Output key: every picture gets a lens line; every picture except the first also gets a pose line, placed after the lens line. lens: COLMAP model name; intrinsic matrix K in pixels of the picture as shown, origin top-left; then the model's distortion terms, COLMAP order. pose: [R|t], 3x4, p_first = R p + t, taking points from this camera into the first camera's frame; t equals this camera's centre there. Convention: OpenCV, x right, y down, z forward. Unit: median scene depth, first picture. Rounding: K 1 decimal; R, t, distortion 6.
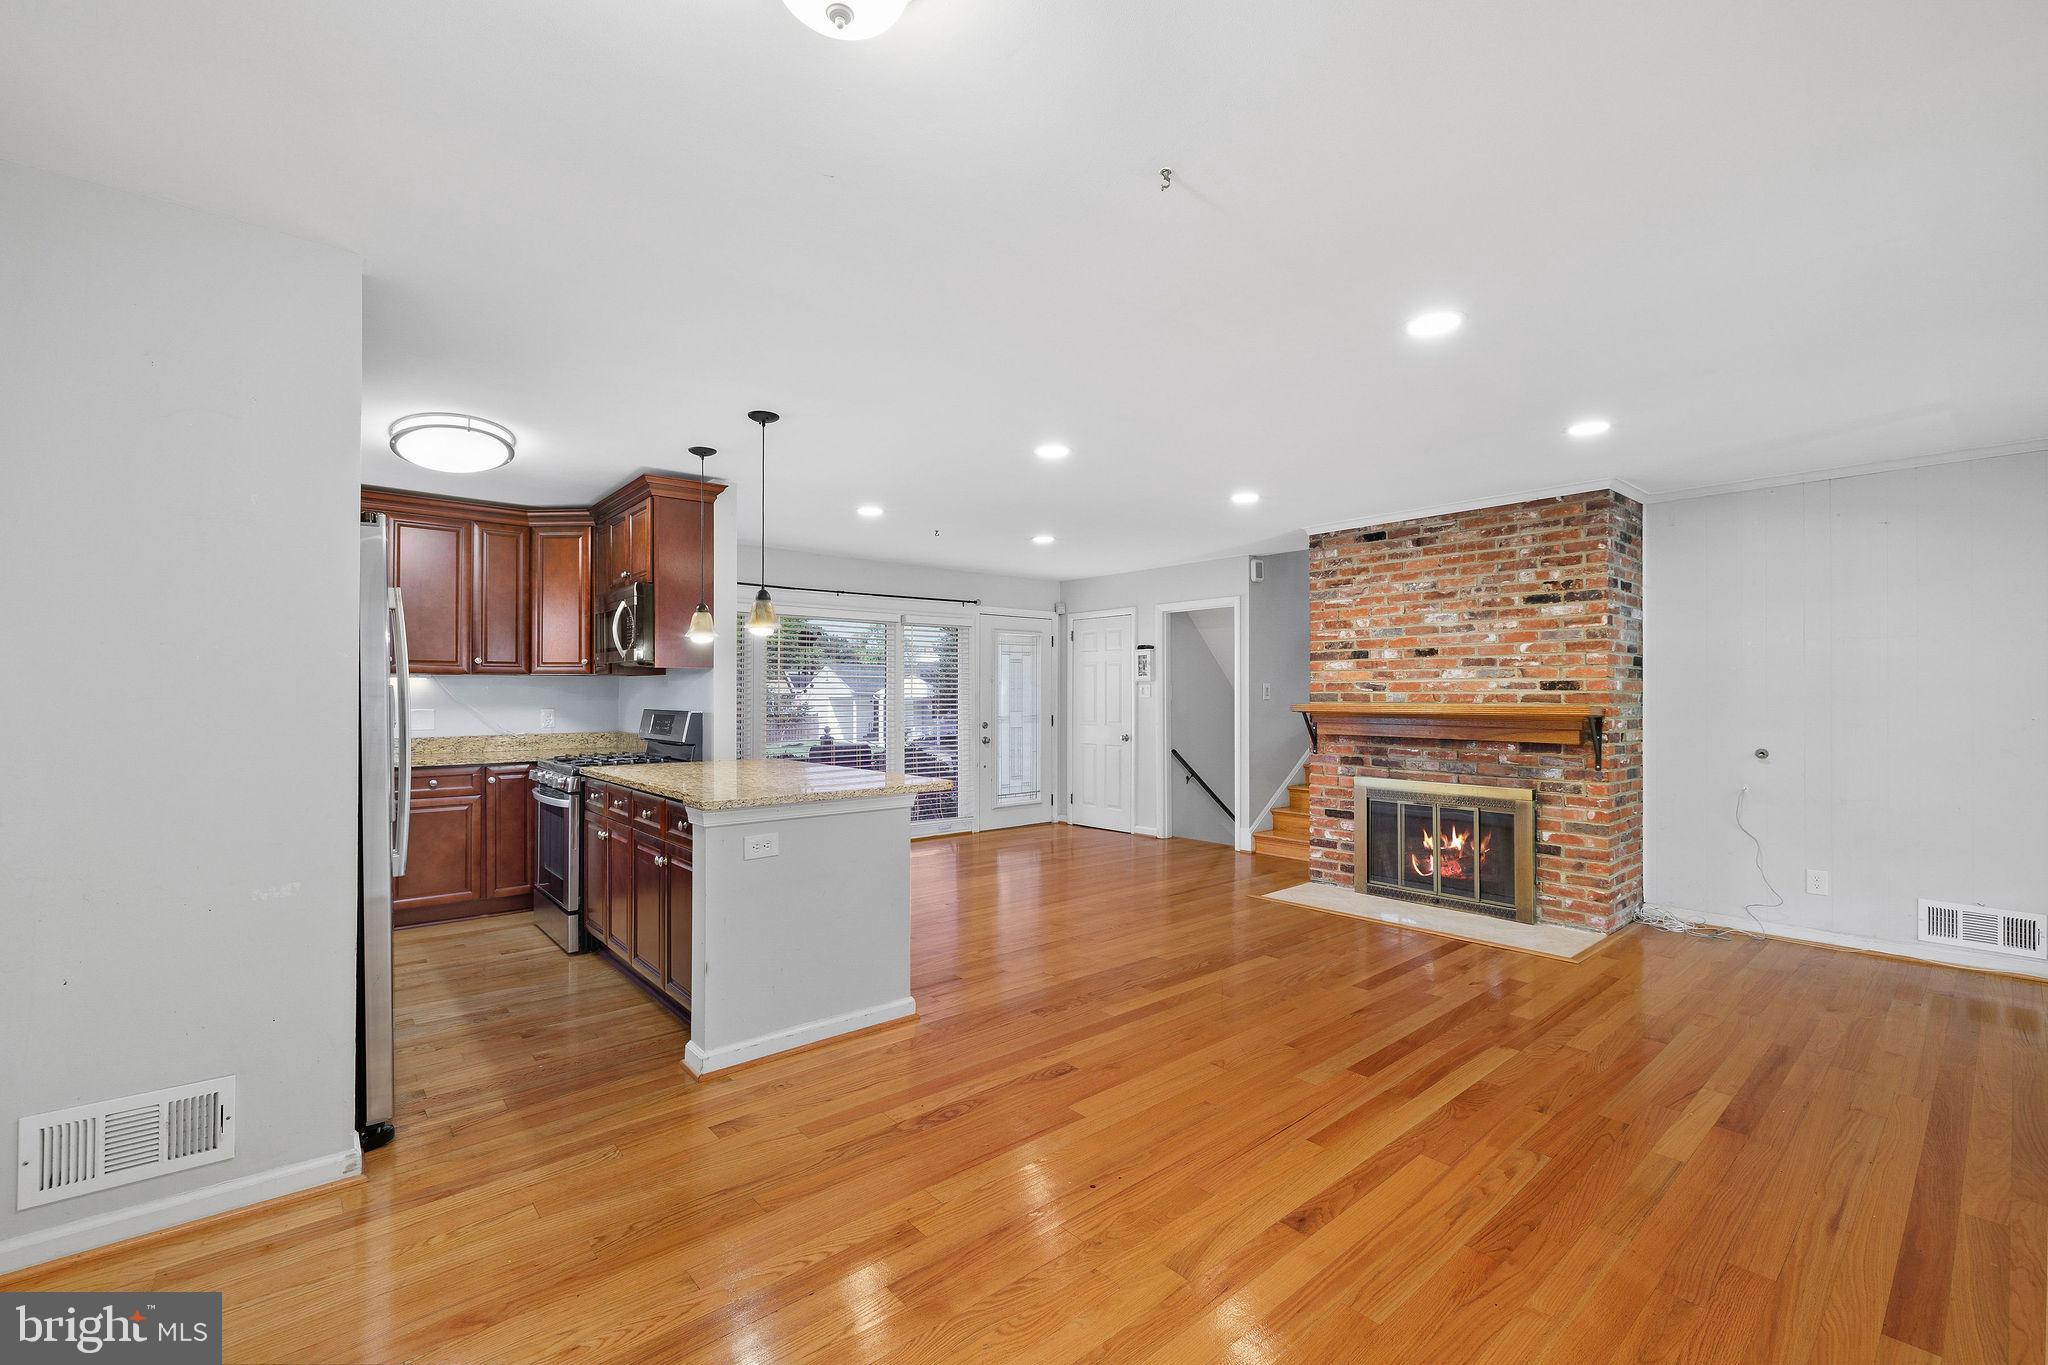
lens RADIAL K [[869.2, 0, 1027.4], [0, 869.2, 687.2], [0, 0, 1]] dist [-0.000401, -0.000273]
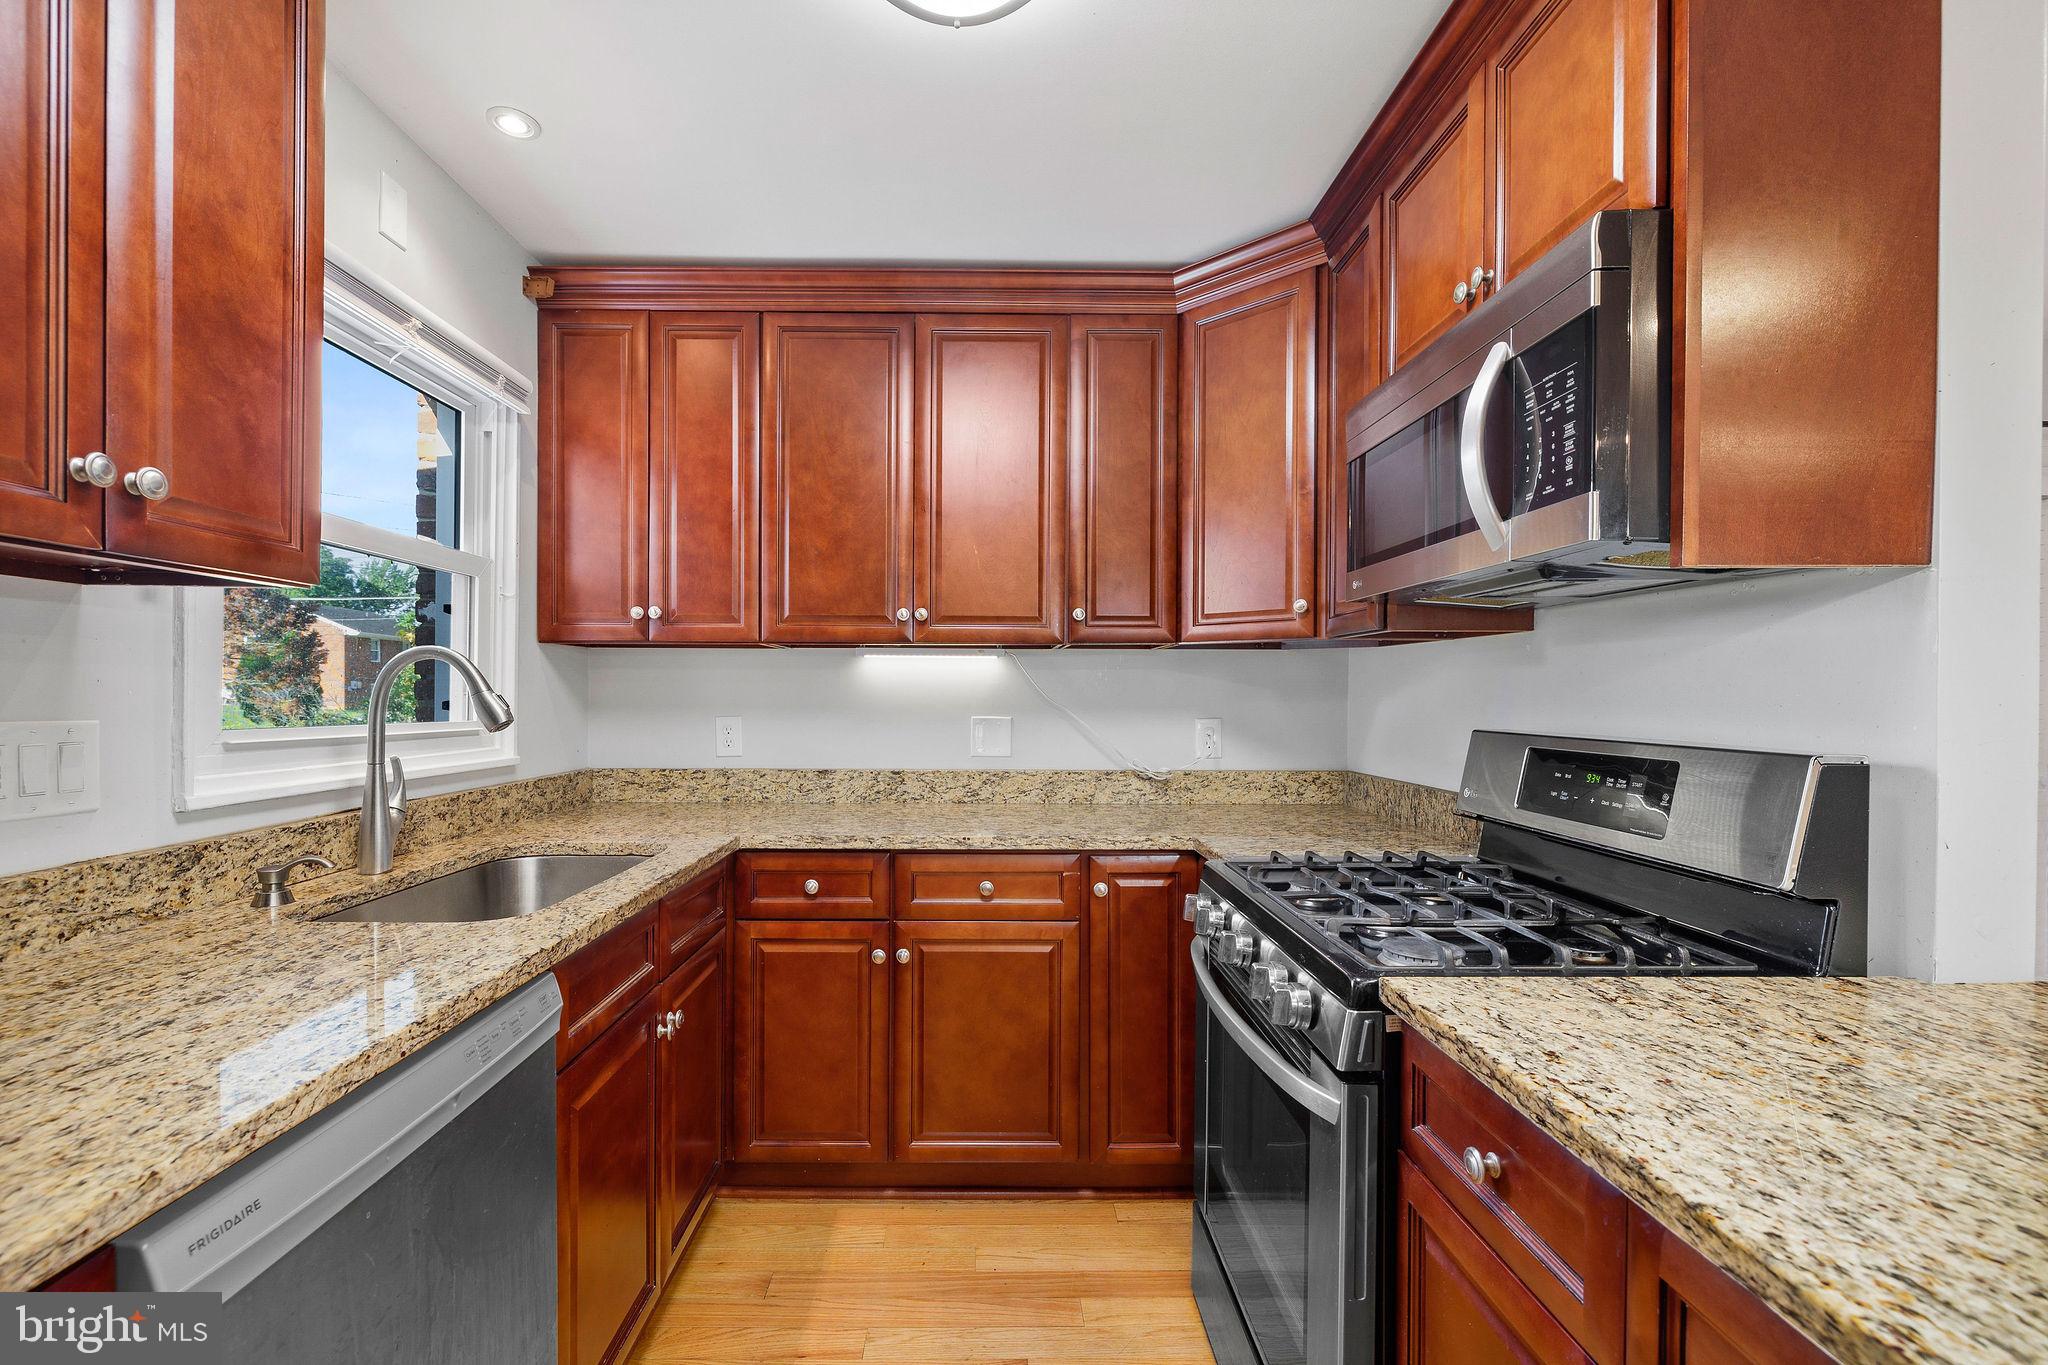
lens RADIAL K [[869.2, 0, 1001.0], [0, 869.2, 709.7], [0, 0, 1]] dist [-0.000401, -0.000273]
pose [[0.767293, 0.015076, -0.641119, -0.379442], [0.001646, 0.999674, 0.025478, 0.008482], [0.641294, -0.020605, 0.767018, 0.638914]]
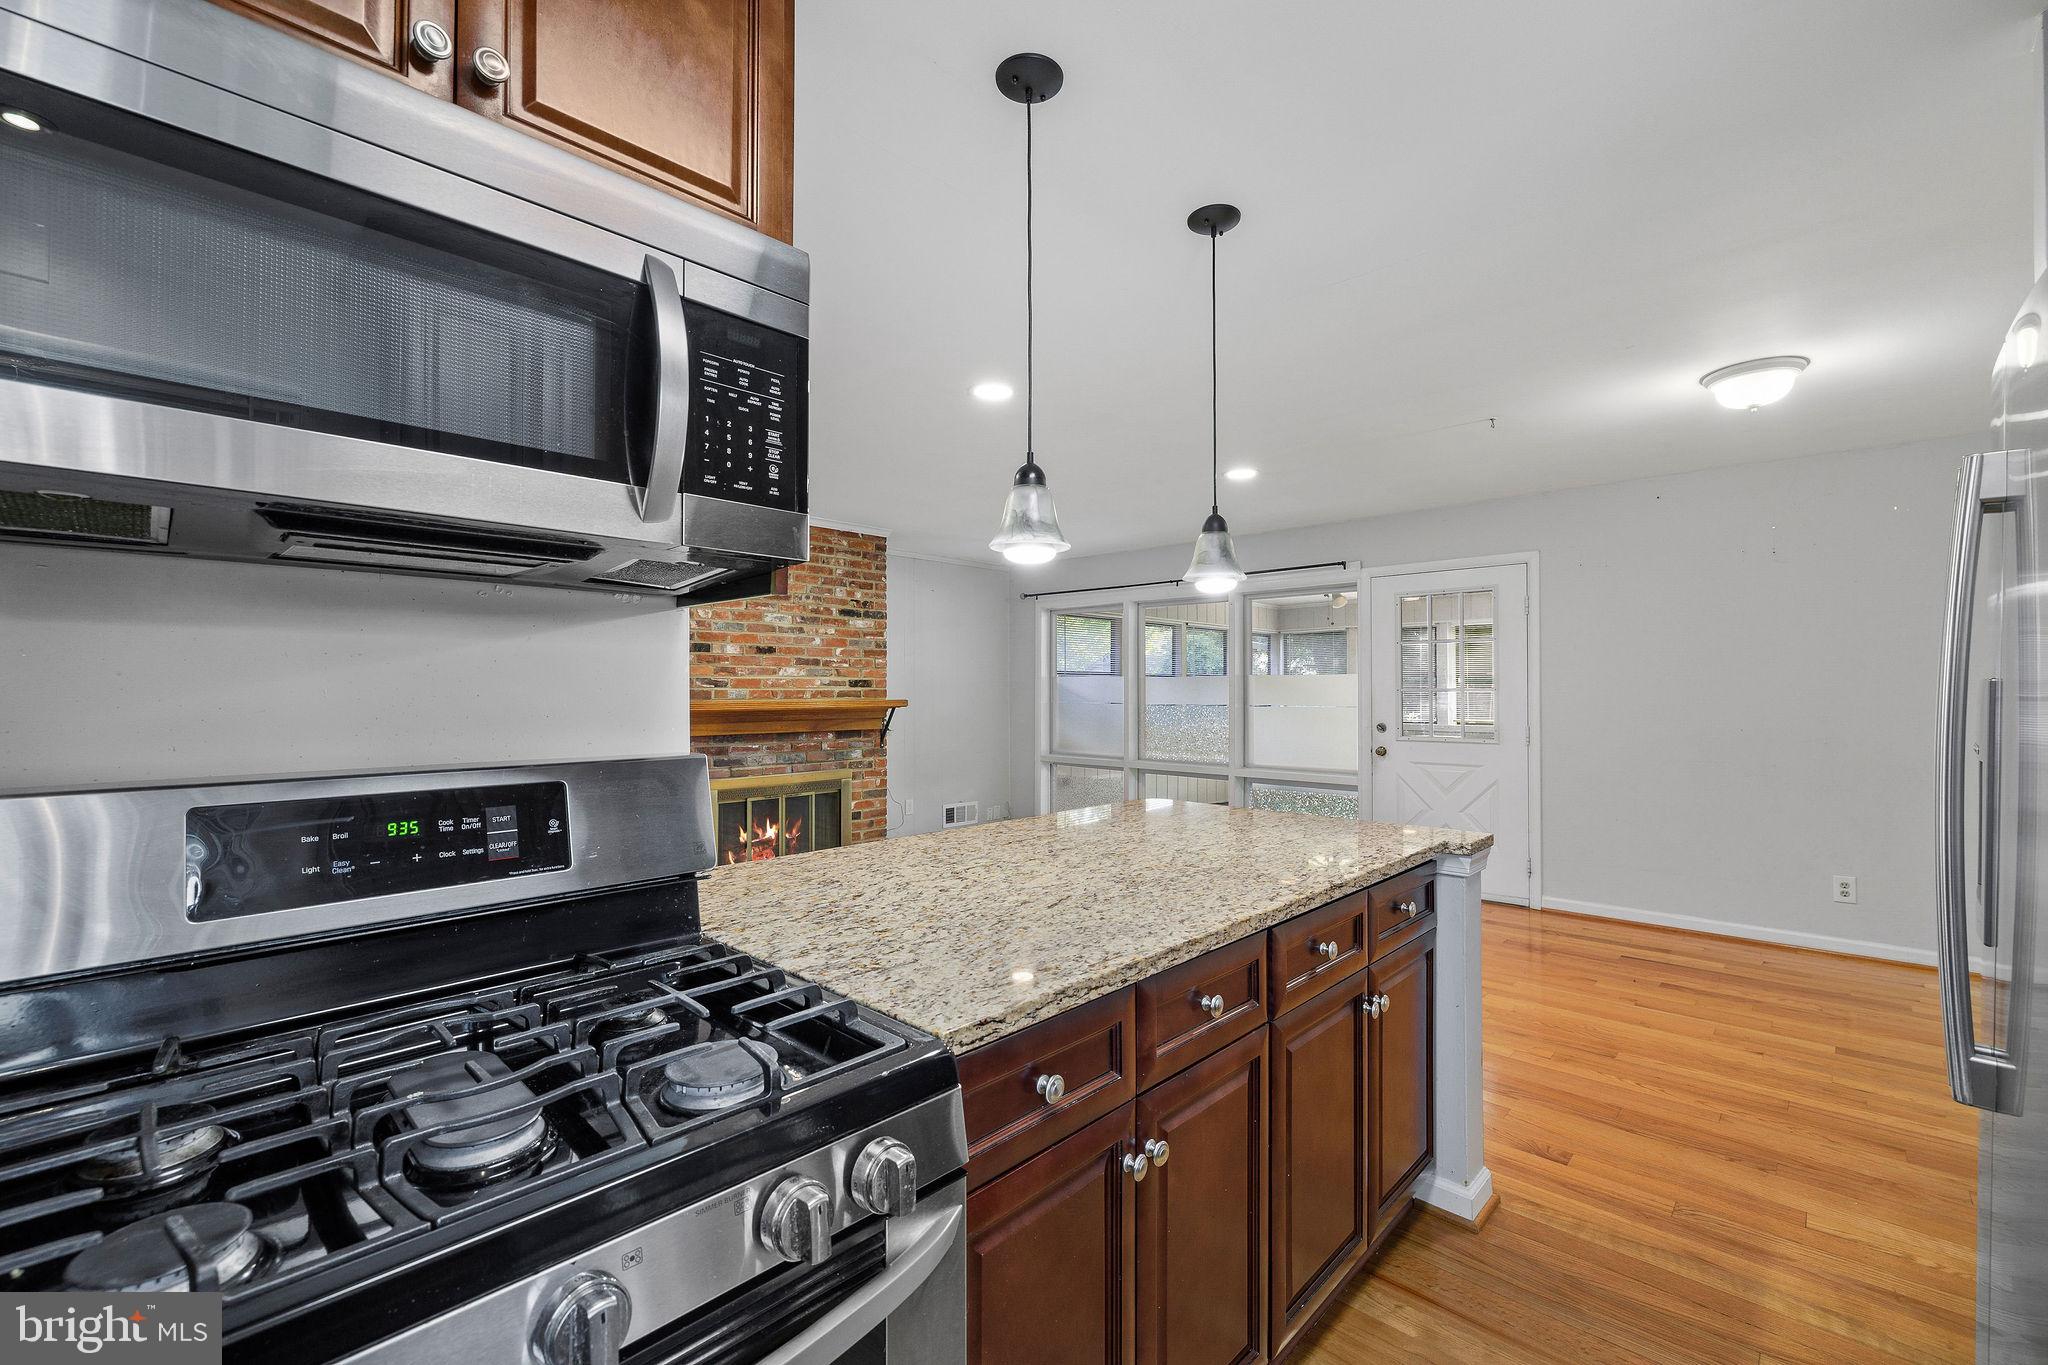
lens RADIAL K [[869.2, 0, 1015.5], [0, 869.2, 676.3], [0, 0, 1]] dist [-0.000401, -0.000273]
pose [[-0.097098, 0.014822, 0.995164, -0.642691], [-0.007329, 0.999851, -0.015607, 0.005374], [-0.995248, -0.008809, -0.096975, 0.872926]]
